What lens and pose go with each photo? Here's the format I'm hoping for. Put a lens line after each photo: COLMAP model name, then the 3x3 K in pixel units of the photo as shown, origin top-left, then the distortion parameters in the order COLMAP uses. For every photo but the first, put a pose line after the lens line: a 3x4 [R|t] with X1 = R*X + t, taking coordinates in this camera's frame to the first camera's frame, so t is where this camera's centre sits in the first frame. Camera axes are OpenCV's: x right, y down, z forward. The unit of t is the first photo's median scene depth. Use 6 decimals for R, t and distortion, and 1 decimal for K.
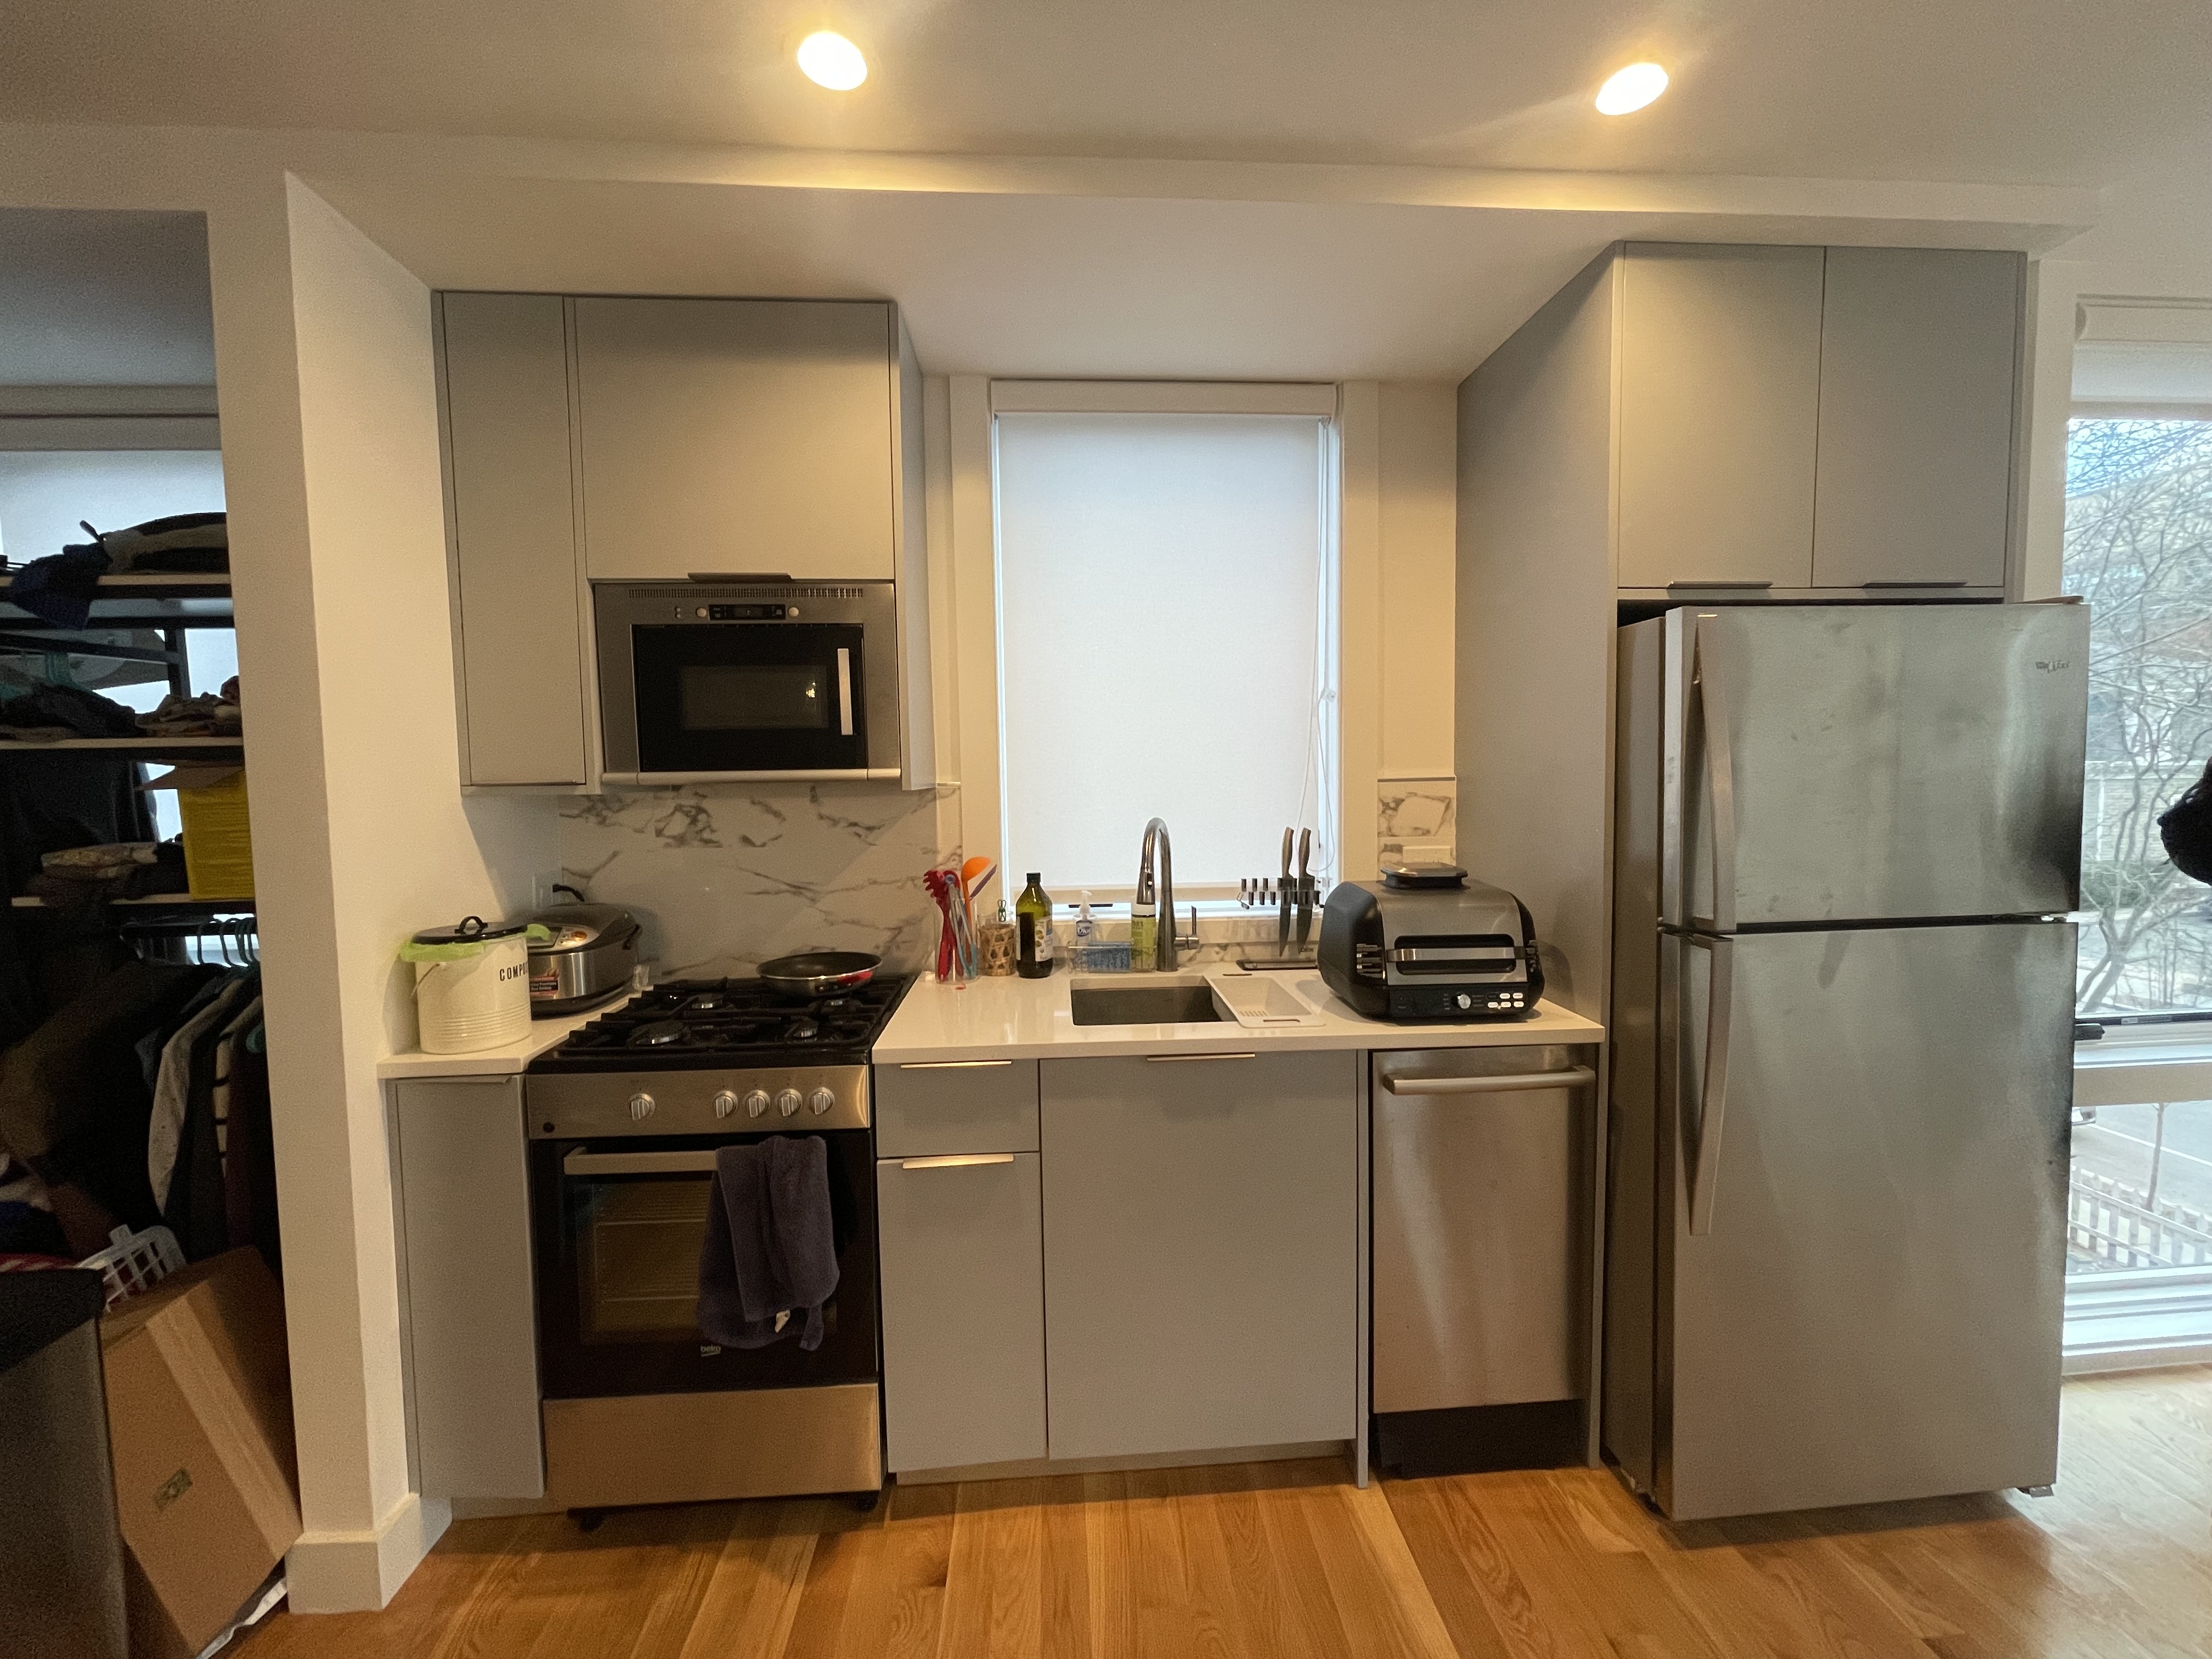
lens RADIAL K [[894.2, 0, 1108.6], [0, 894.2, 829.3], [0, 0, 1]] dist [0.000485, -0.000222]
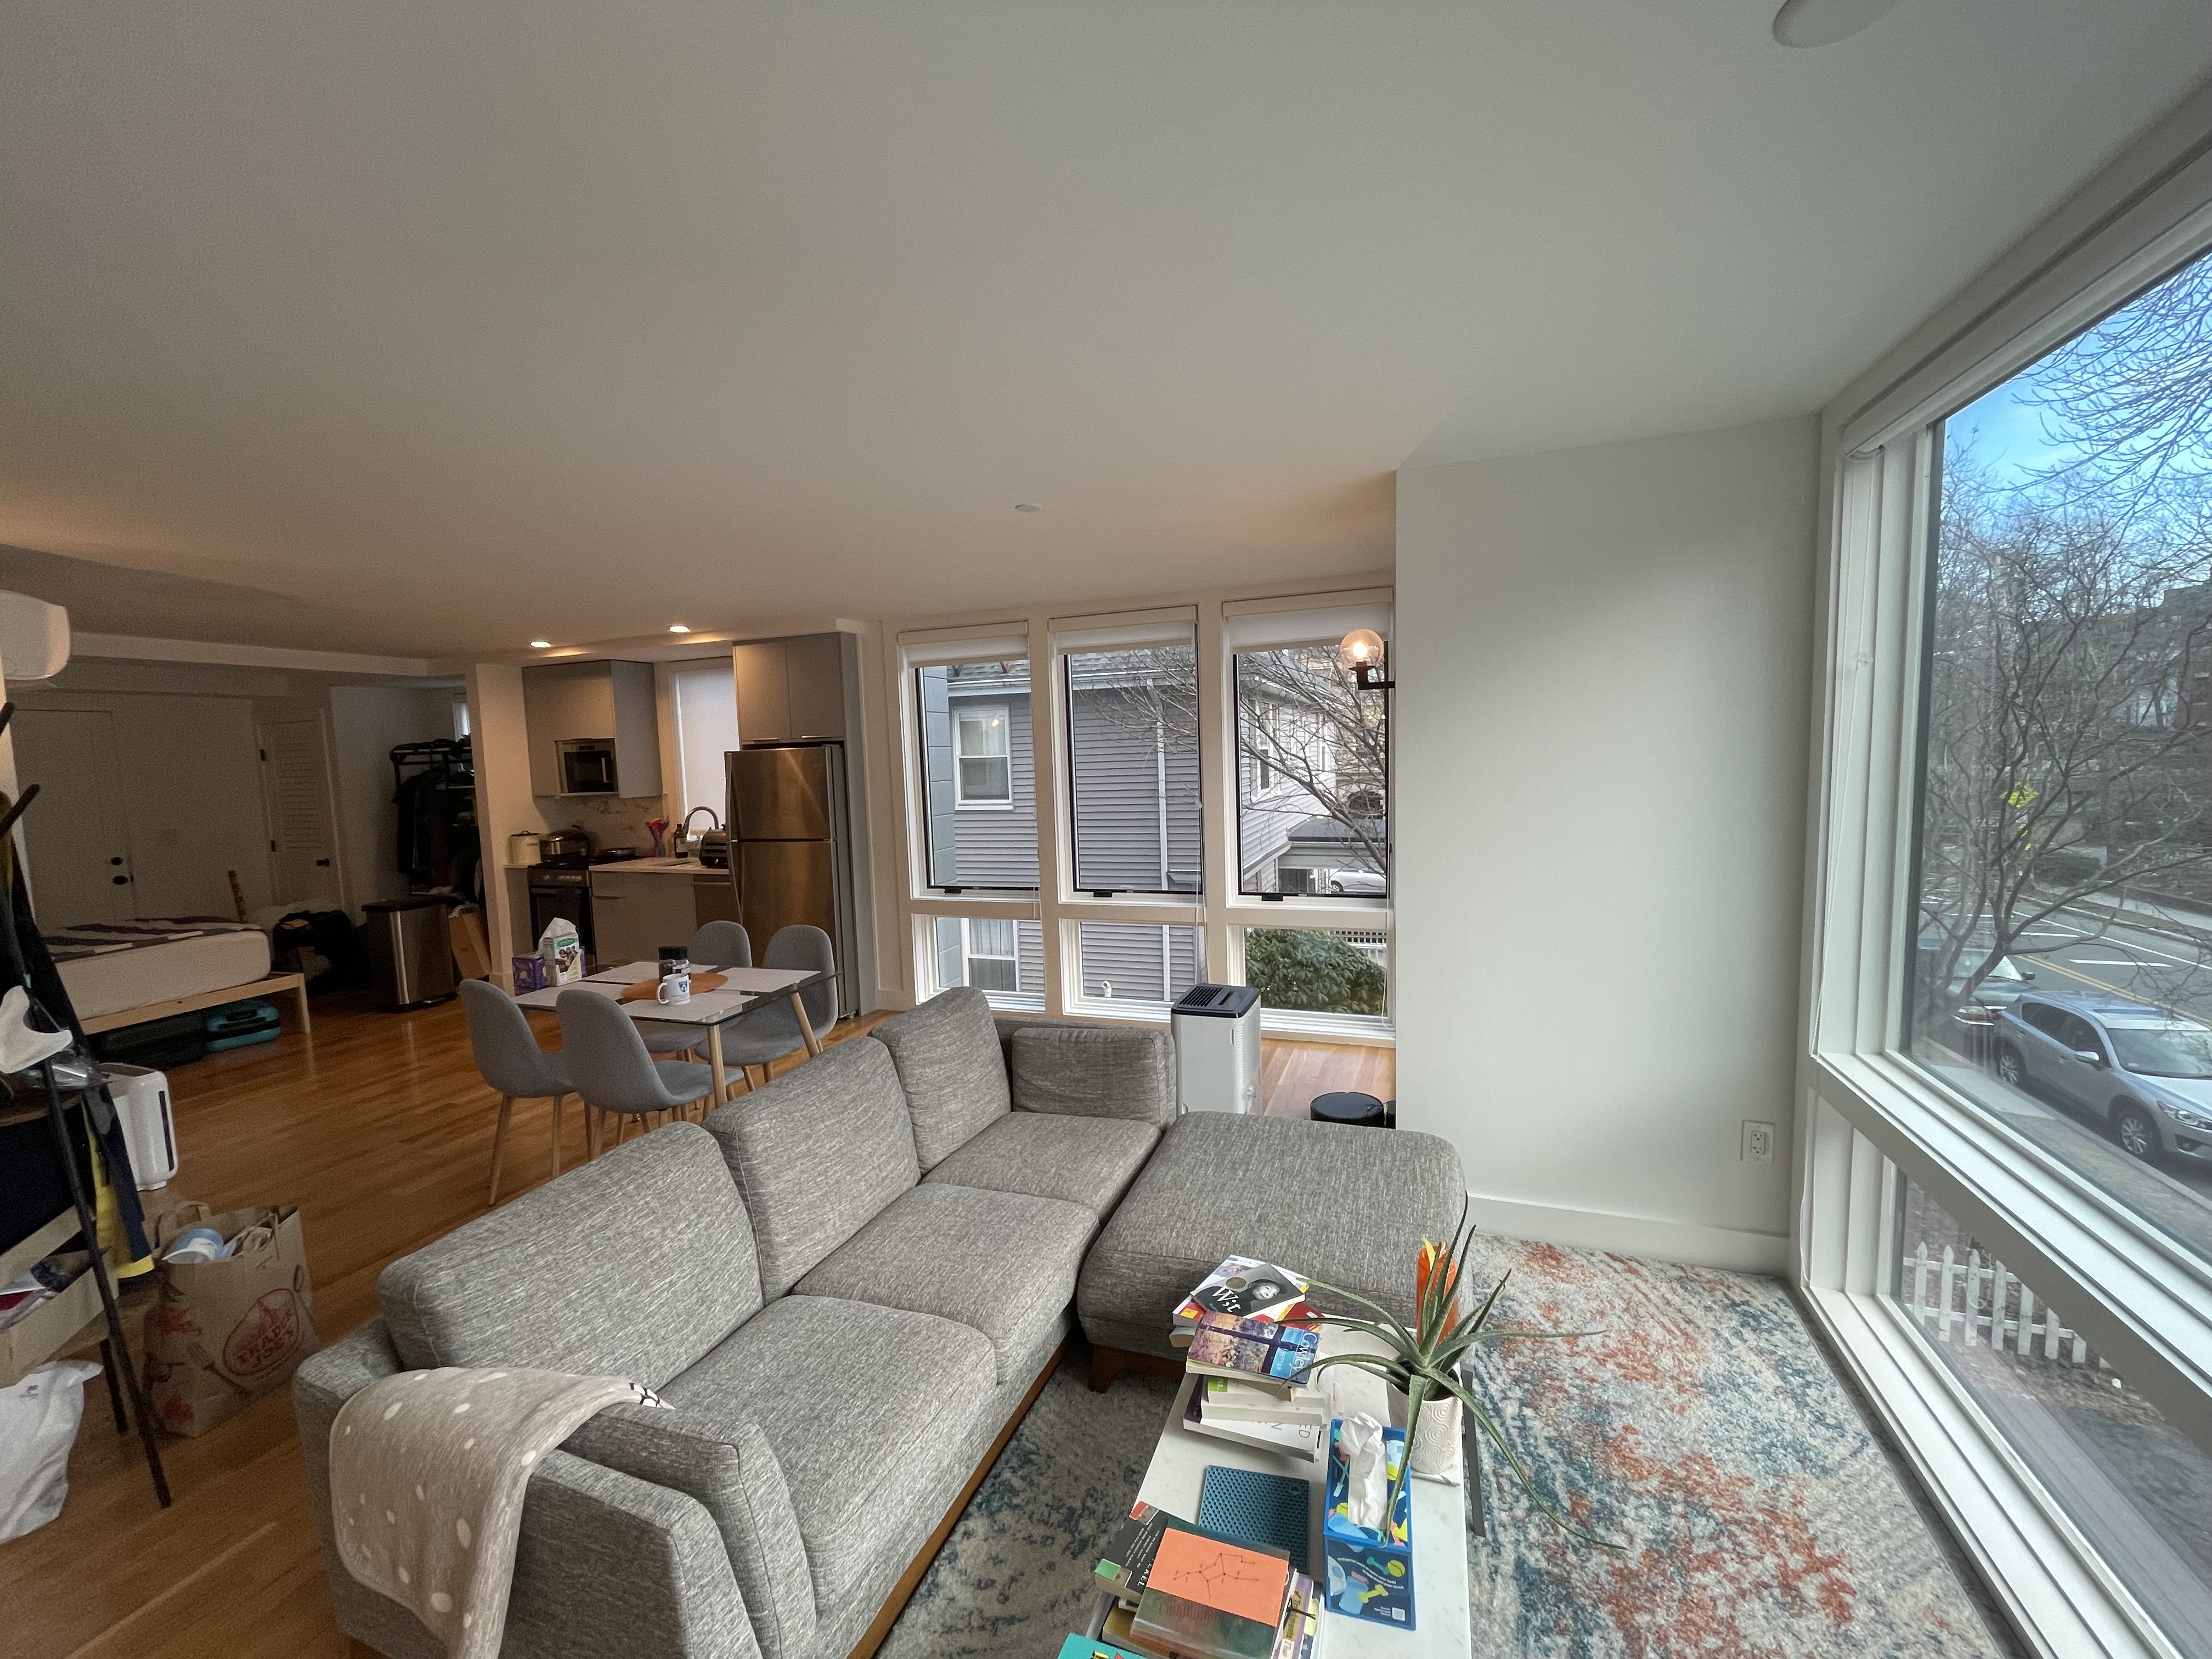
lens RADIAL K [[894.2, 0, 1108.6], [0, 894.2, 829.3], [0, 0, 1]] dist [0.000485, -0.000222]
pose [[0.913895, 0.021551, -0.405377, 2.927653], [-0.007057, 0.999282, 0.037213, -0.067048], [0.405888, -0.031148, 0.913392, -1.416655]]
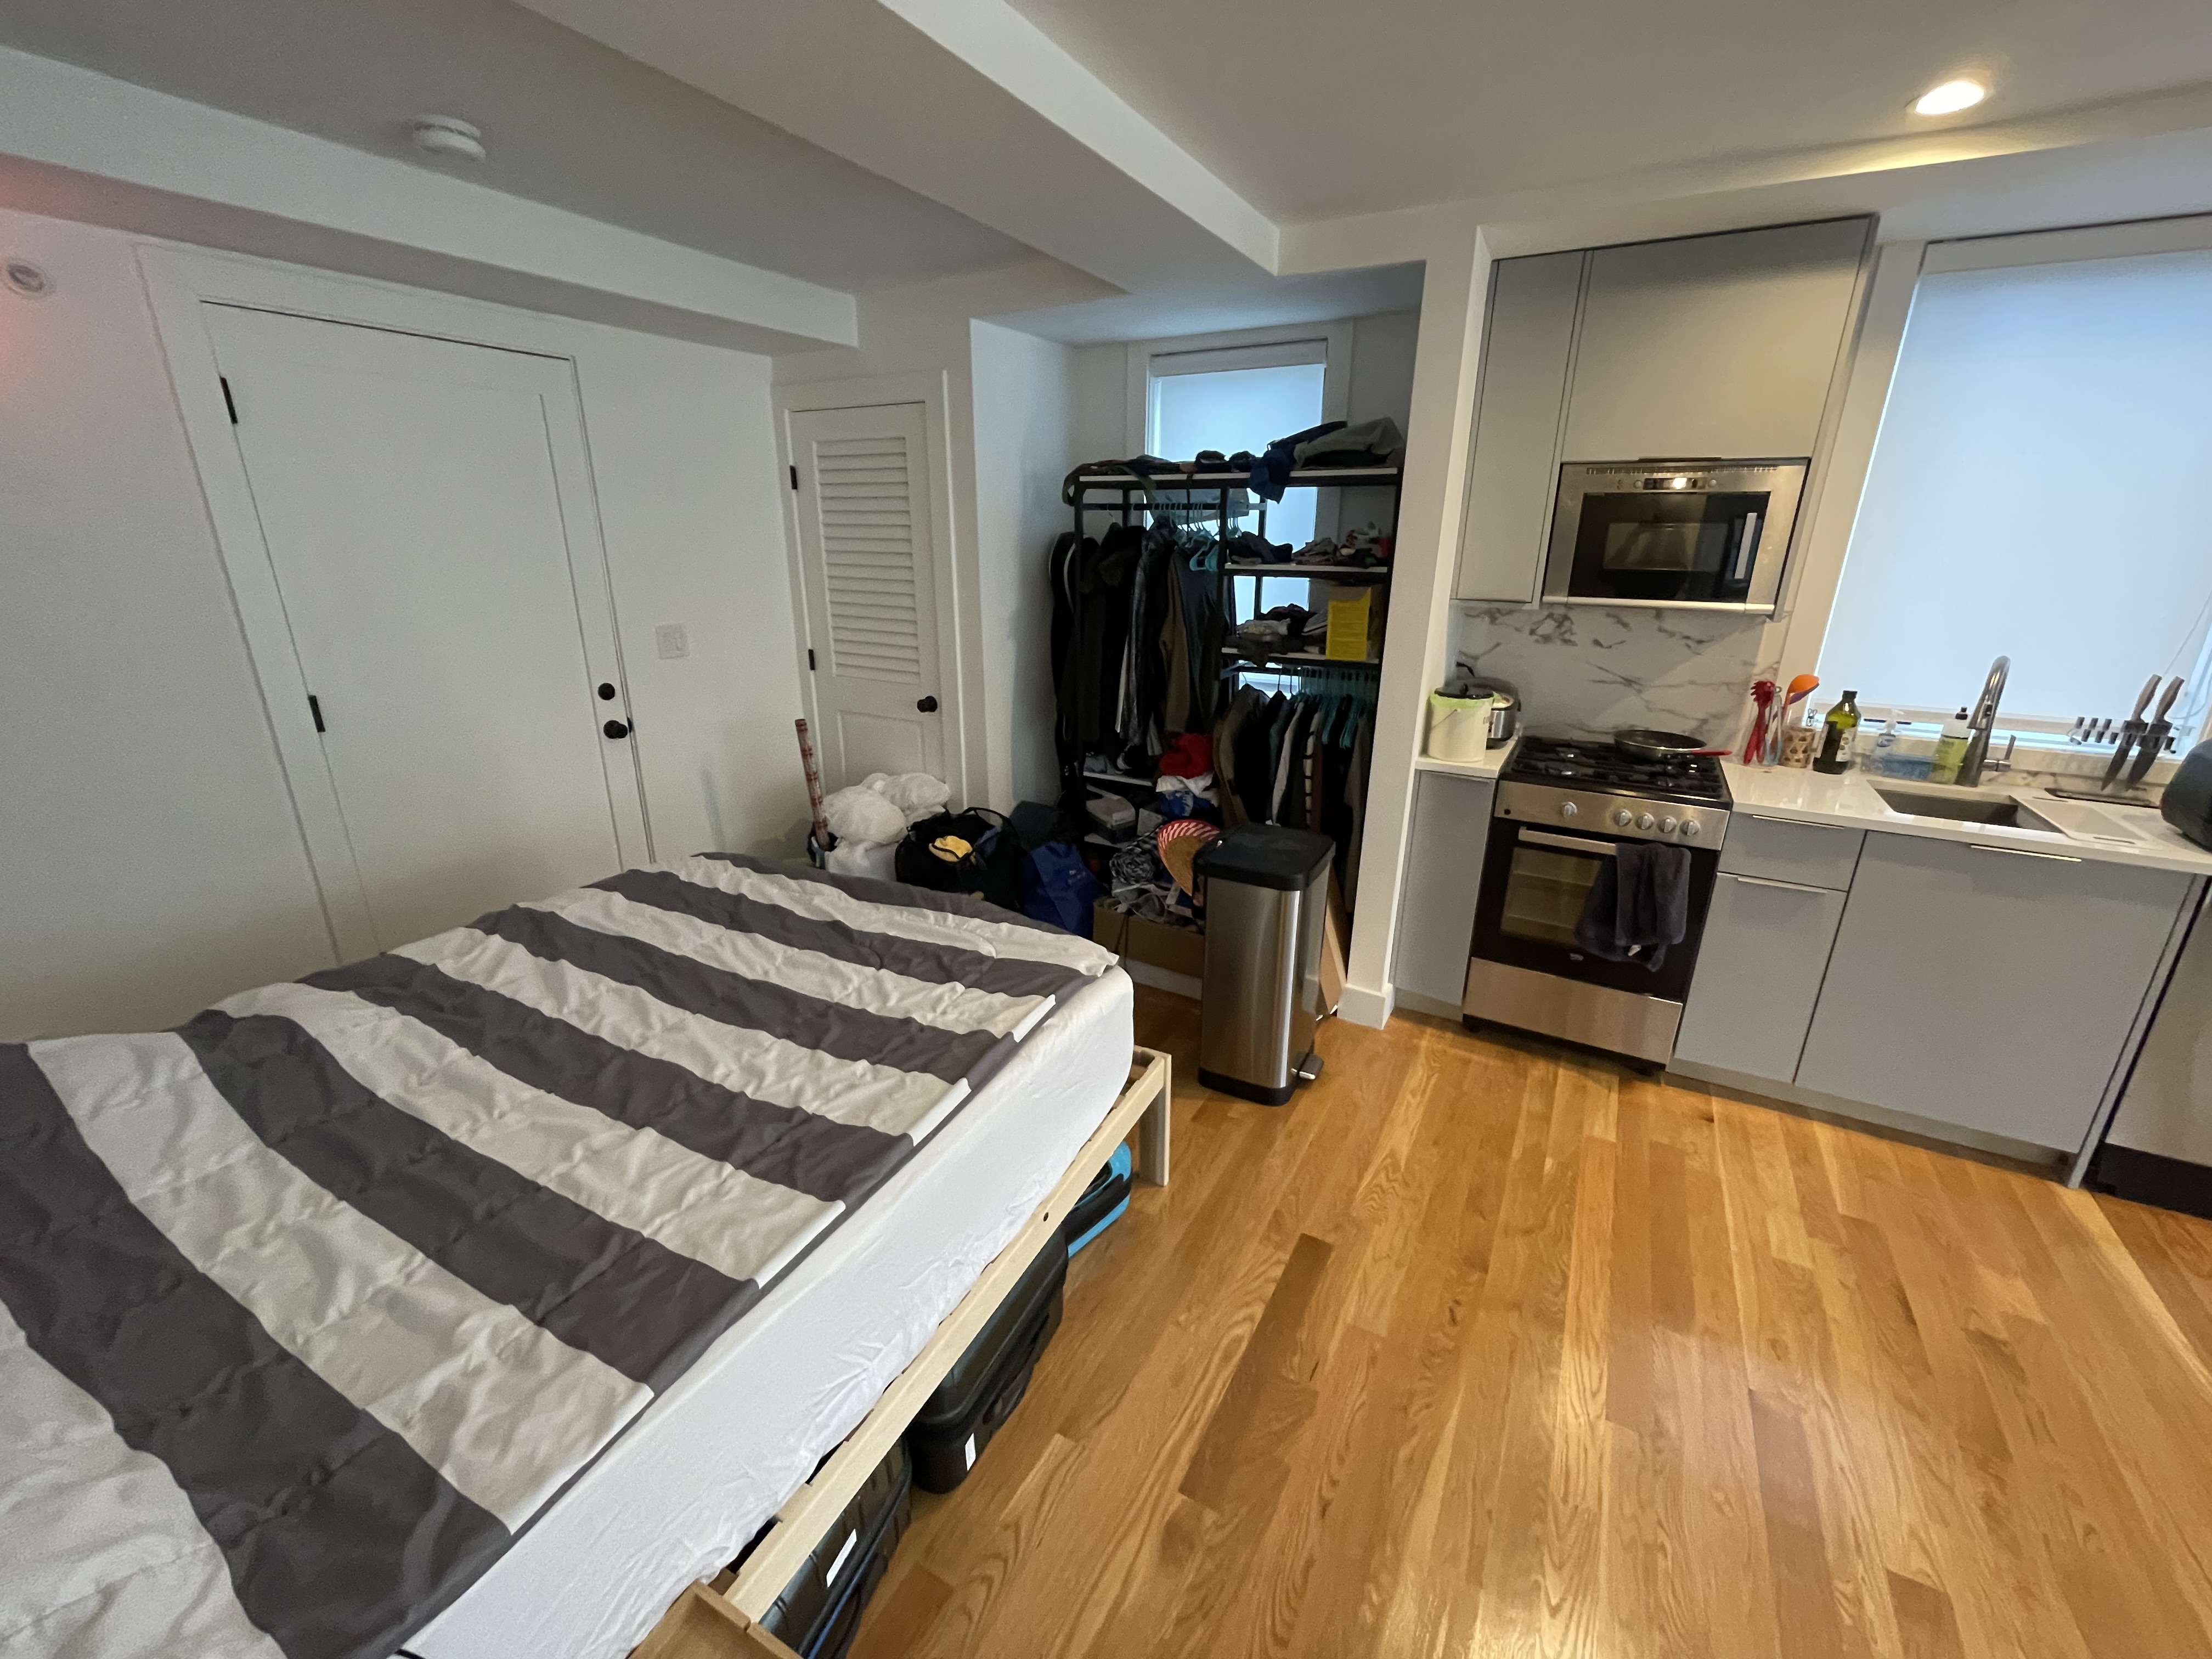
lens RADIAL K [[904.3, 0, 1116.3], [0, 904.3, 830.1], [0, 0, 1]] dist [0.003056, 0.000608]
pose [[0.837518, 0.196088, -0.510013, -0.305235], [-0.057815, 0.959951, 0.274137, -0.060597], [0.543343, -0.200108, 0.815313, -0.728934]]
